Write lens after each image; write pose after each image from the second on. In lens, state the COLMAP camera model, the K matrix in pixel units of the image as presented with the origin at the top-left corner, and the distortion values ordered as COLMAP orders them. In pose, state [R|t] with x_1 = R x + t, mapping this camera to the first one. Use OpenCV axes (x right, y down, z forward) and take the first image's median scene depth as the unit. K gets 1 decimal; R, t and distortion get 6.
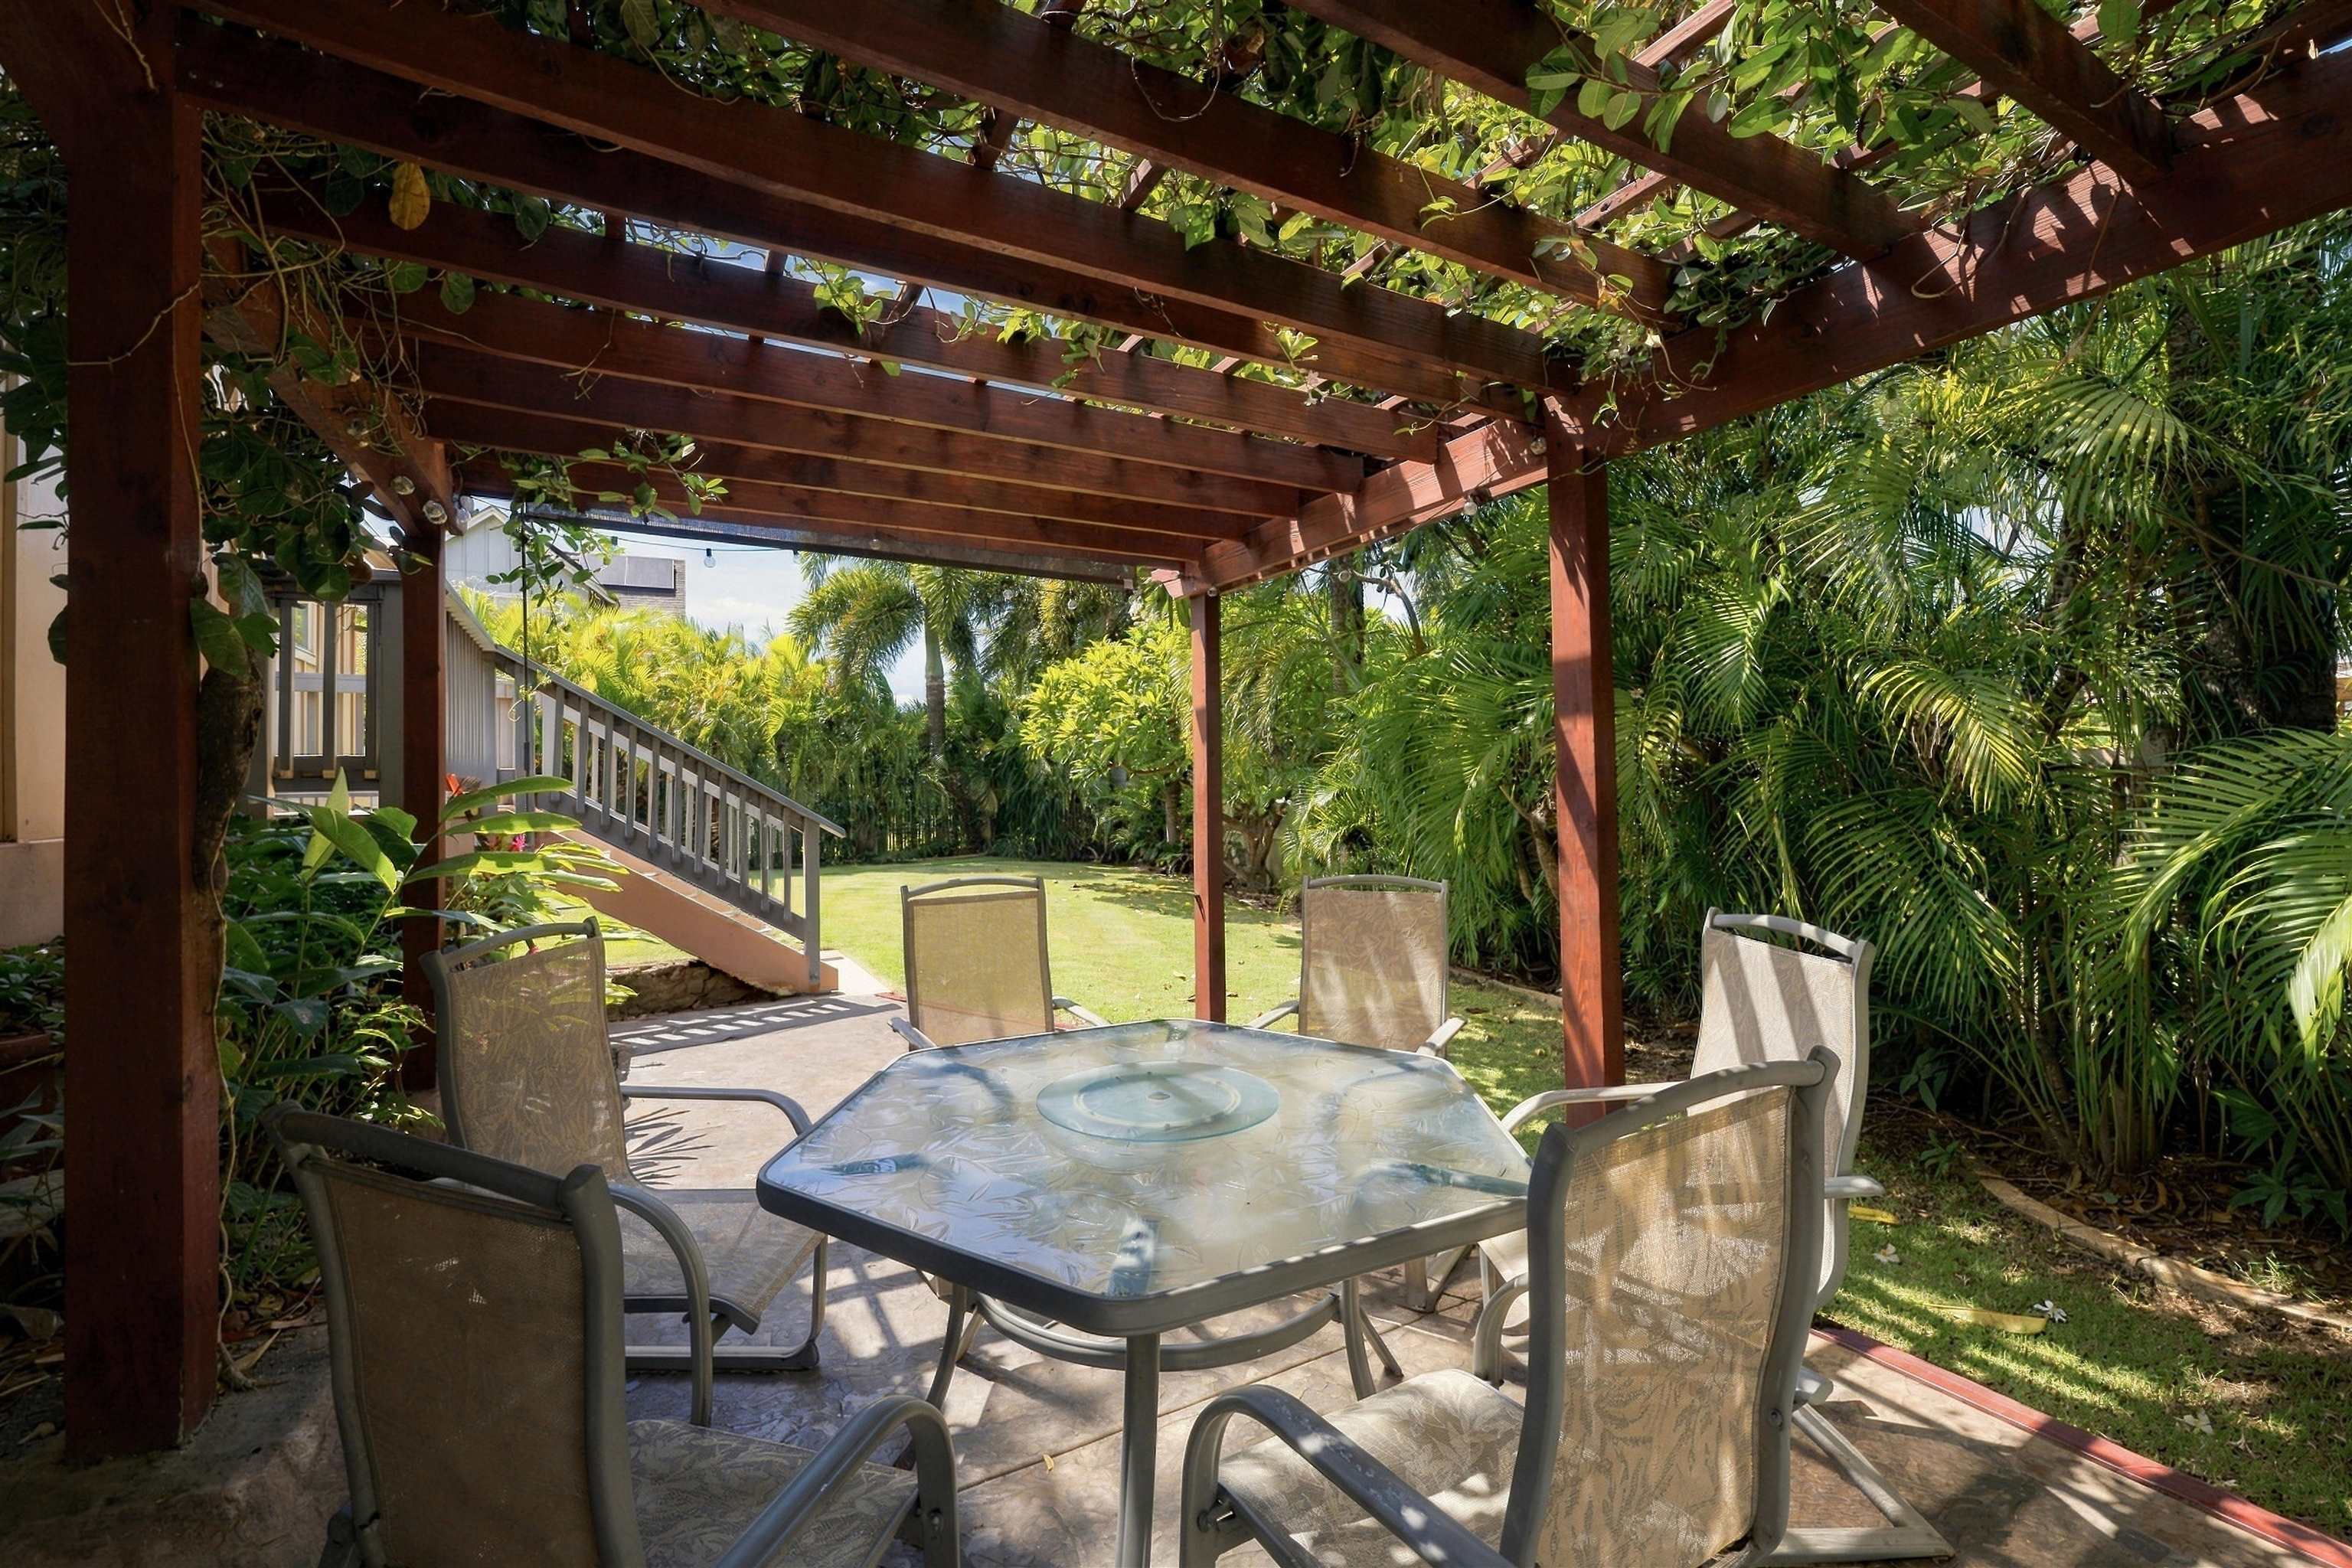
lens RADIAL K [[957.6, 0, 1171.9], [0, 957.6, 773.5], [0, 0, 1]] dist [-0.013849, -0.000173]
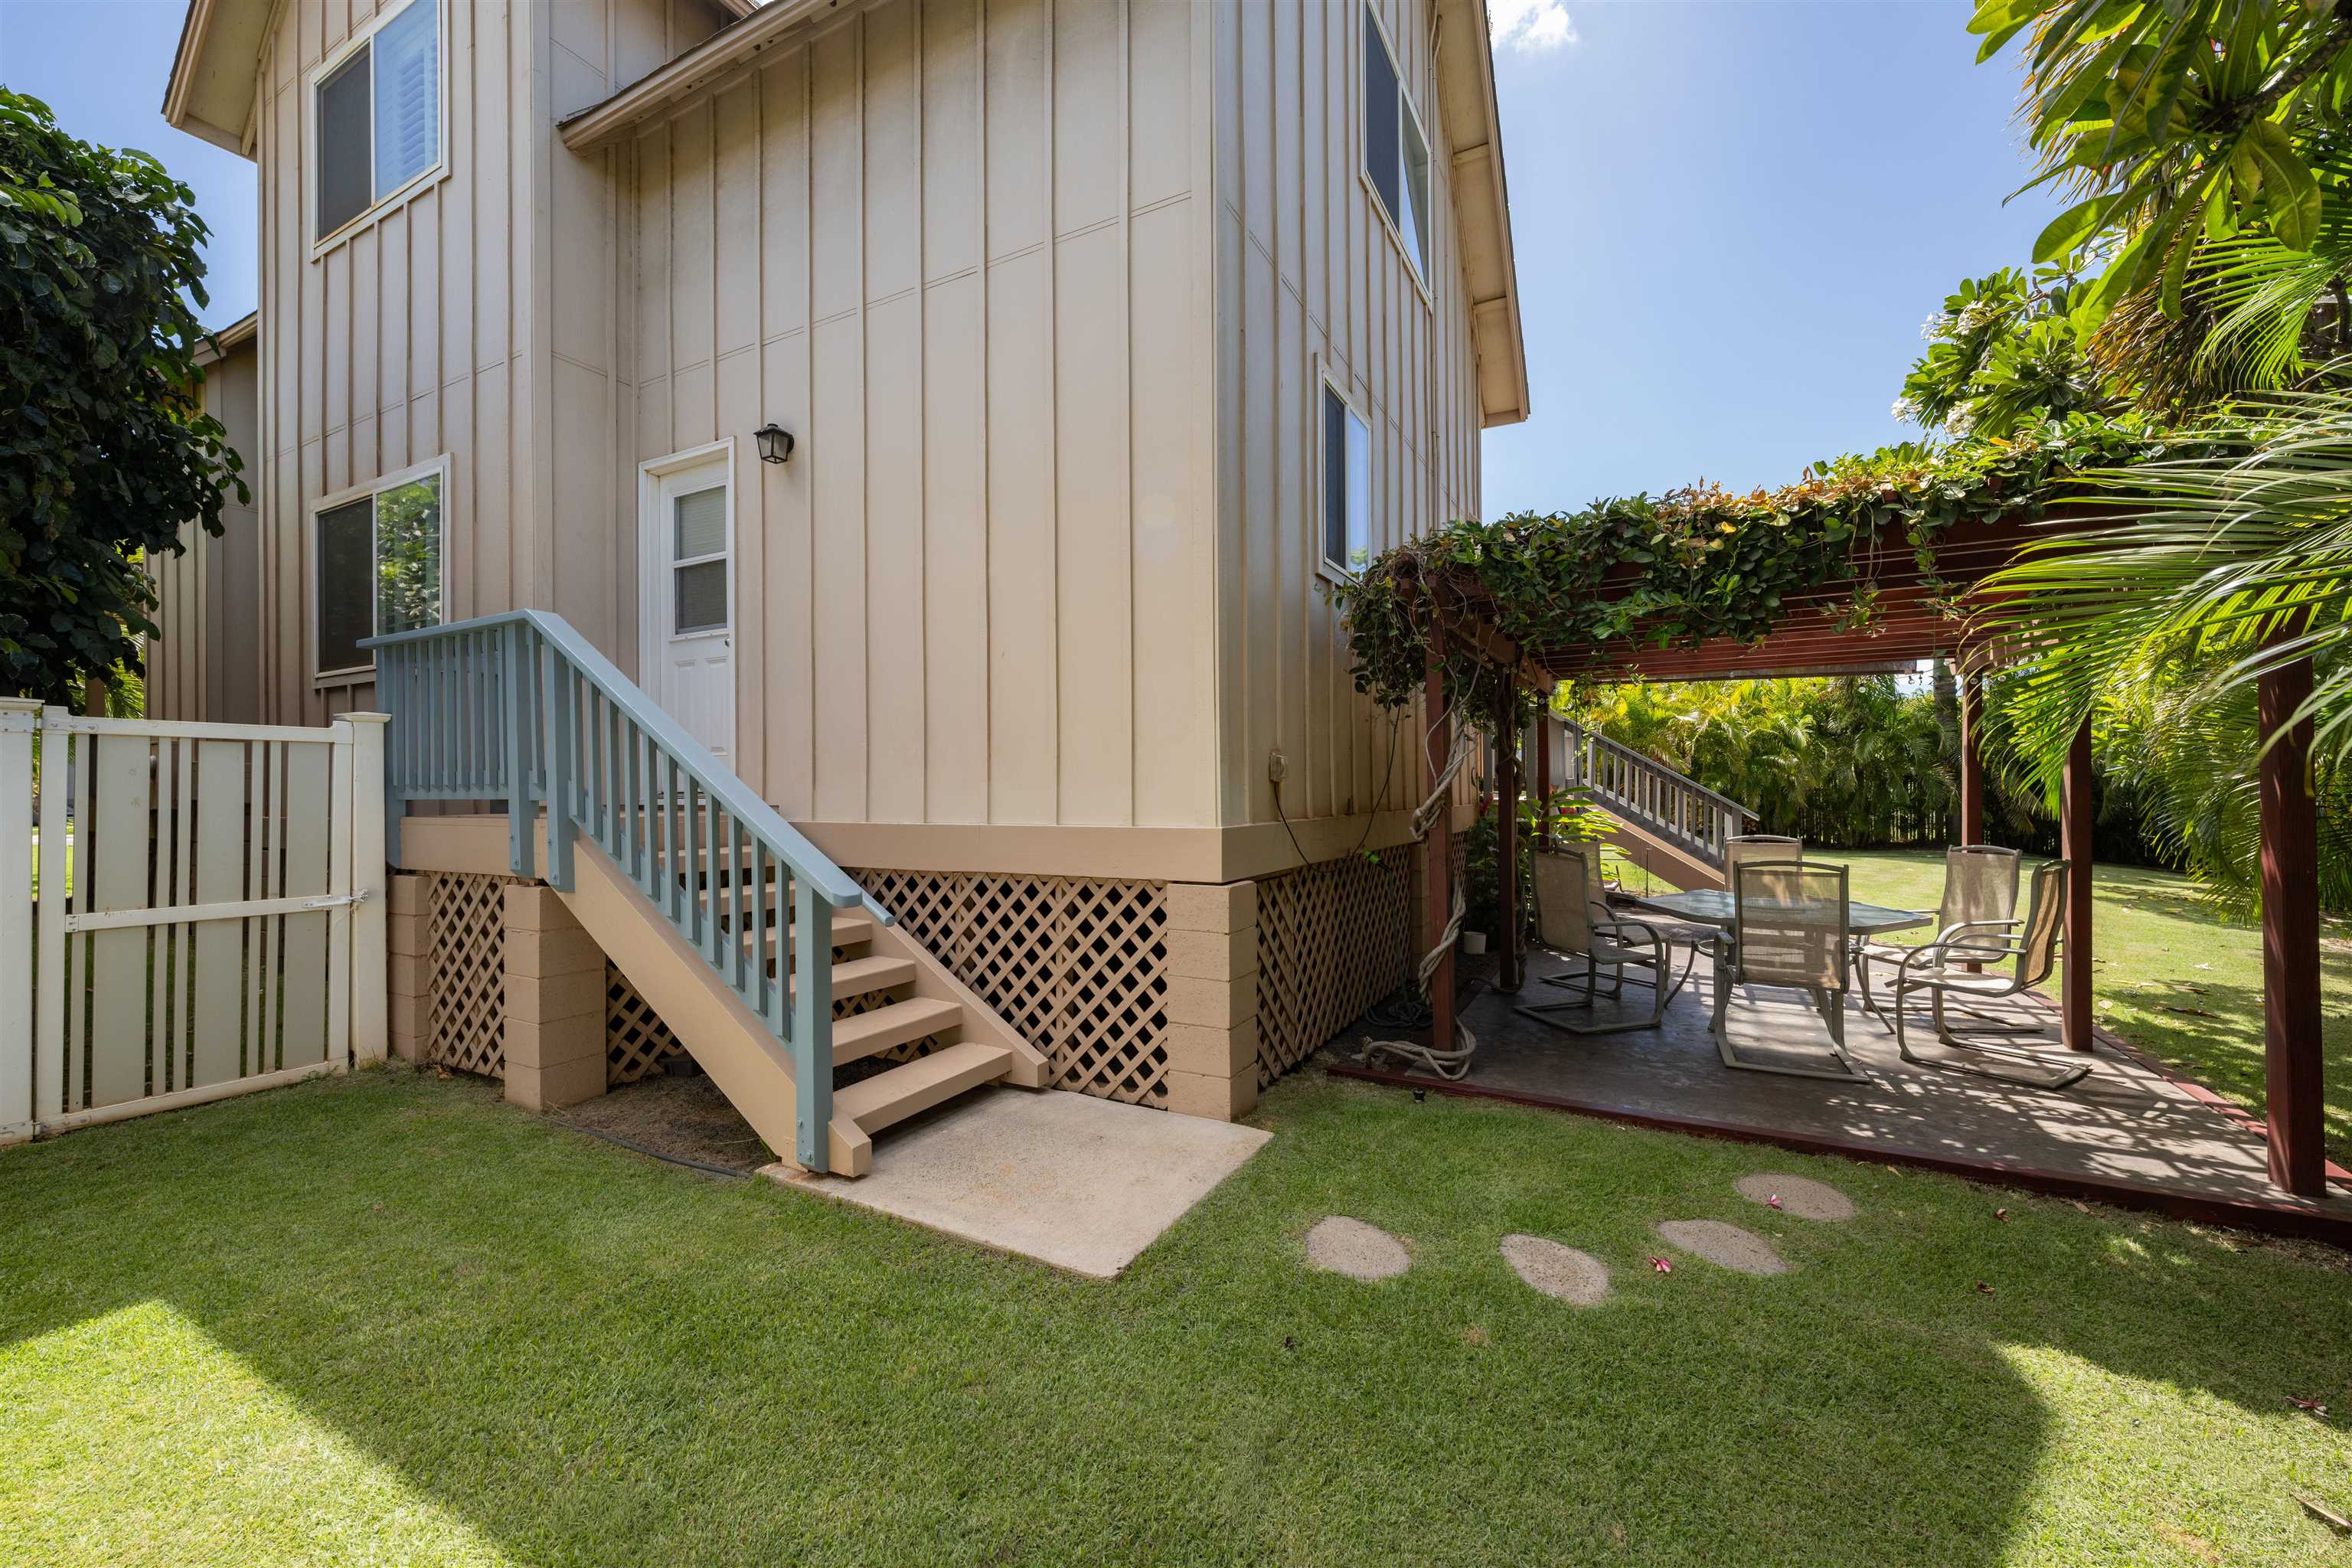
lens RADIAL K [[957.6, 0, 1173.7], [0, 957.6, 776.2], [0, 0, 1]] dist [-0.013849, -0.000173]
pose [[0.539328, 0.004301, -0.842085, 0.901216], [0.007389, 0.999924, 0.009839, -0.056120], [0.842063, -0.011528, 0.539256, -1.303295]]
